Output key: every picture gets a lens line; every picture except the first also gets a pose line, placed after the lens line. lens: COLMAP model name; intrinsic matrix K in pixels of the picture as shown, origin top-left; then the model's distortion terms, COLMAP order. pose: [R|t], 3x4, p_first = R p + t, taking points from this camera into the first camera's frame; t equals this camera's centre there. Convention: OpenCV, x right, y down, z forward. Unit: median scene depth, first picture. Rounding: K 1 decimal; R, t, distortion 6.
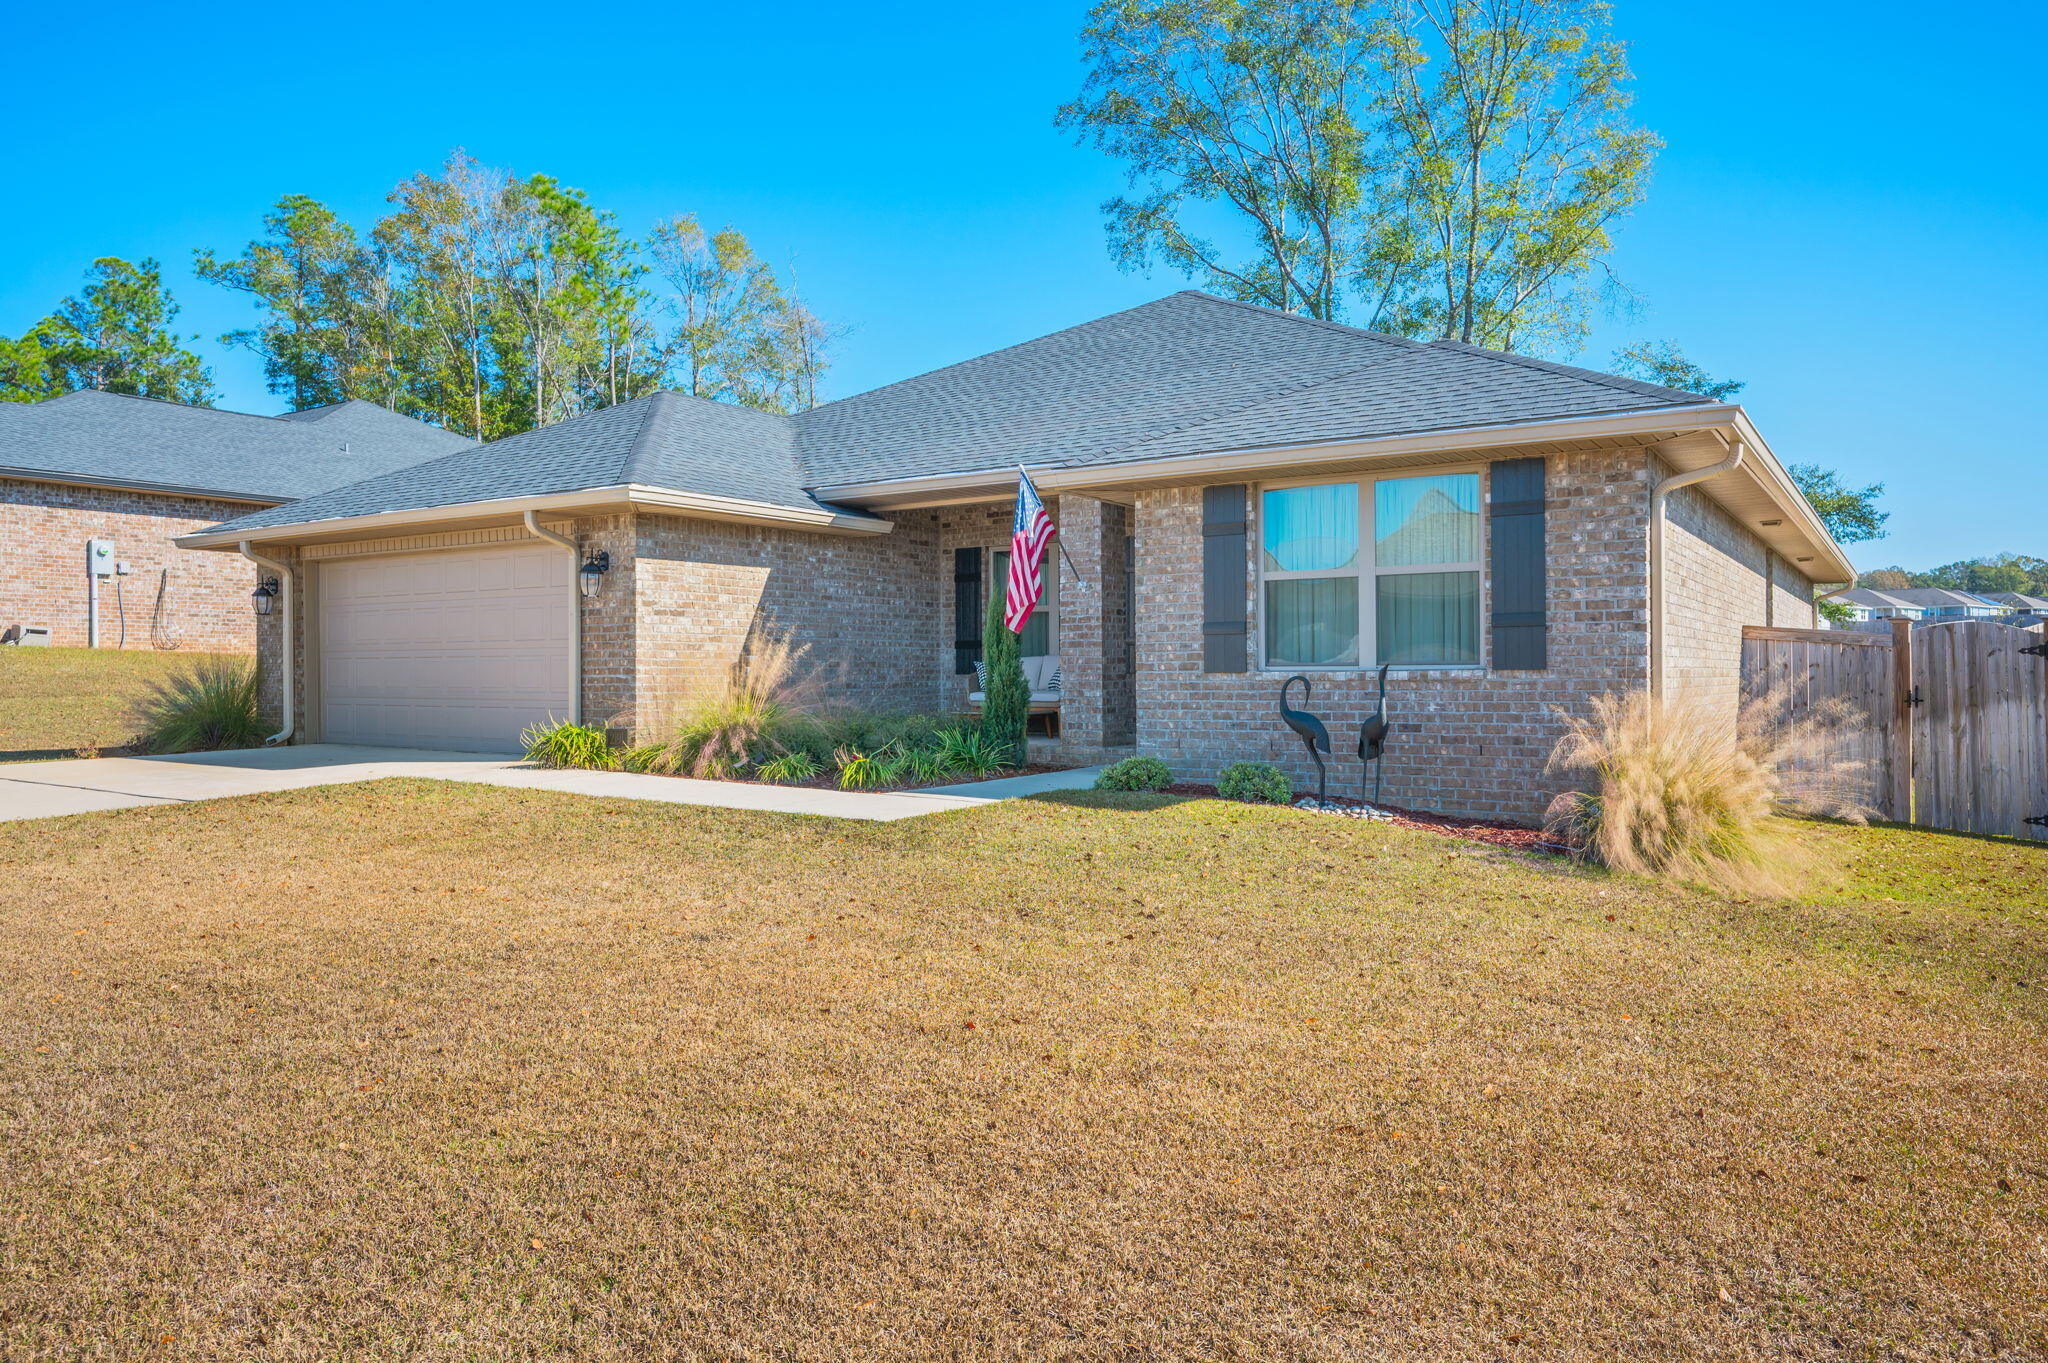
lens RADIAL K [[1341.3, 0, 1024.0], [0, 1341.3, 681.5], [0, 0, 1]] dist [0.003260, 0.000237]
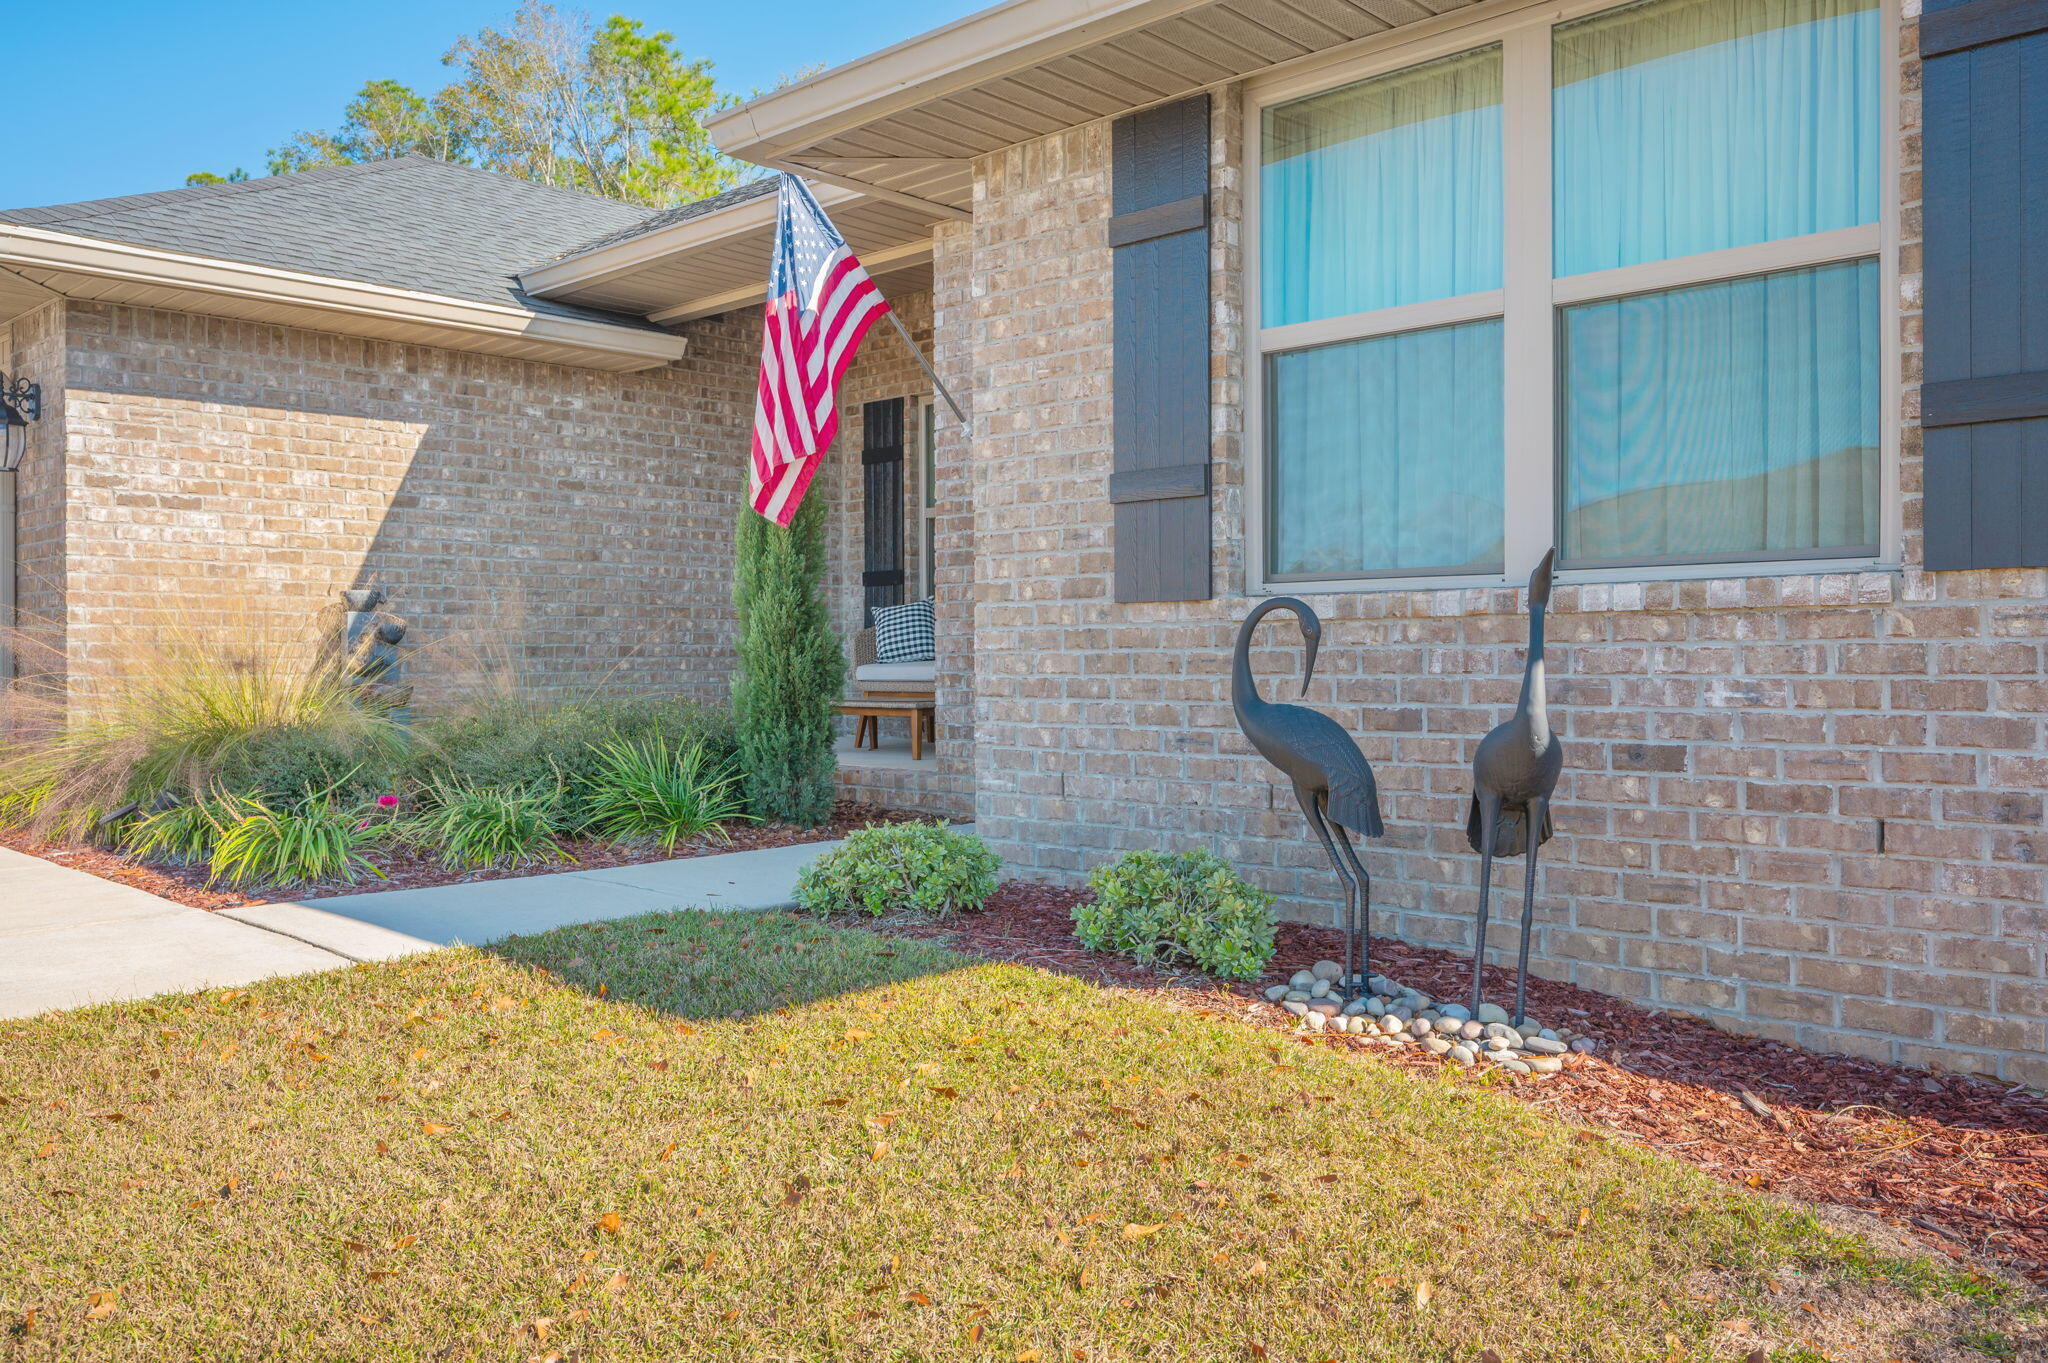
lens RADIAL K [[1597.1, 0, 1024.0], [0, 1597.1, 681.5], [0, 0, 1]] dist [0.000803, -0.000022]
pose [[0.983815, 0.003171, -0.179158, 0.188278], [-0.001328, 0.999945, 0.010404, 0.011112], [0.179181, -0.009998, 0.983765, 0.535670]]
